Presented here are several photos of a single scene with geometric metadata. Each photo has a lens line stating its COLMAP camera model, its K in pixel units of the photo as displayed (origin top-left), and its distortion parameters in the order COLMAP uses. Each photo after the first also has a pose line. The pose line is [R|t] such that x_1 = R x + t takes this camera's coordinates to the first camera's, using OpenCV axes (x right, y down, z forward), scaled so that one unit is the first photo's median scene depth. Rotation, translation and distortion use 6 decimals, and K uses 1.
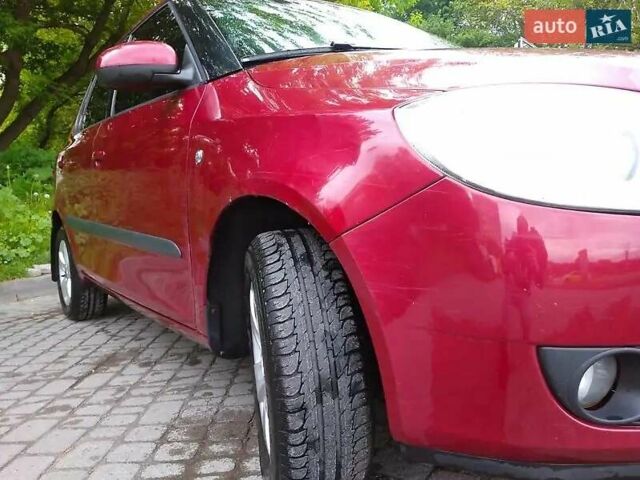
lens RADIAL K [[529.6, 0, 317.4], [0, 529.6, 239.2], [0, 0, 1]] dist [0.037610, -0.050891]
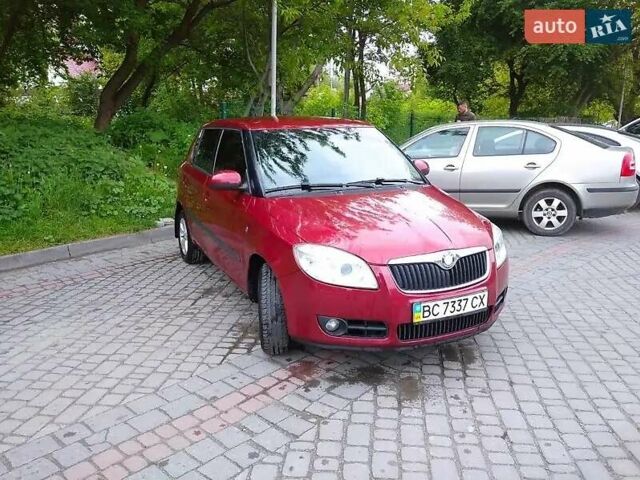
lens RADIAL K [[529.6, 0, 321.7], [0, 529.6, 239.9], [0, 0, 1]] dist [0.037610, -0.050891]
pose [[0.987627, 0.080756, -0.134427, 0.357809], [-0.058870, 0.985445, 0.159477, -0.383967], [0.145349, -0.149590, 0.978006, -1.085798]]
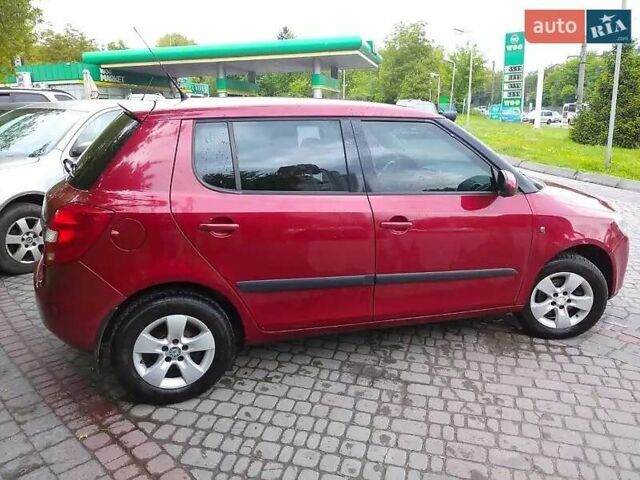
lens RADIAL K [[529.6, 0, 323.3], [0, 529.6, 240.7], [0, 0, 1]] dist [0.037610, -0.050891]
pose [[0.259795, -0.201364, 0.944436, -1.920140], [0.037673, 0.979386, 0.198453, -0.435549], [-0.964929, -0.015978, 0.262026, 0.926517]]
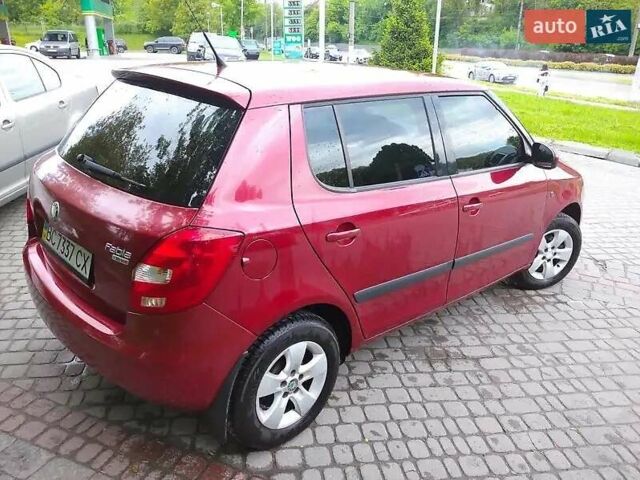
lens RADIAL K [[529.6, 0, 321.1], [0, 529.6, 239.8], [0, 0, 1]] dist [0.037610, -0.050891]
pose [[-0.151212, -0.316608, 0.936426, -1.772607], [0.024994, 0.945792, 0.323811, -0.568250], [-0.988185, 0.072369, -0.135101, 1.725292]]
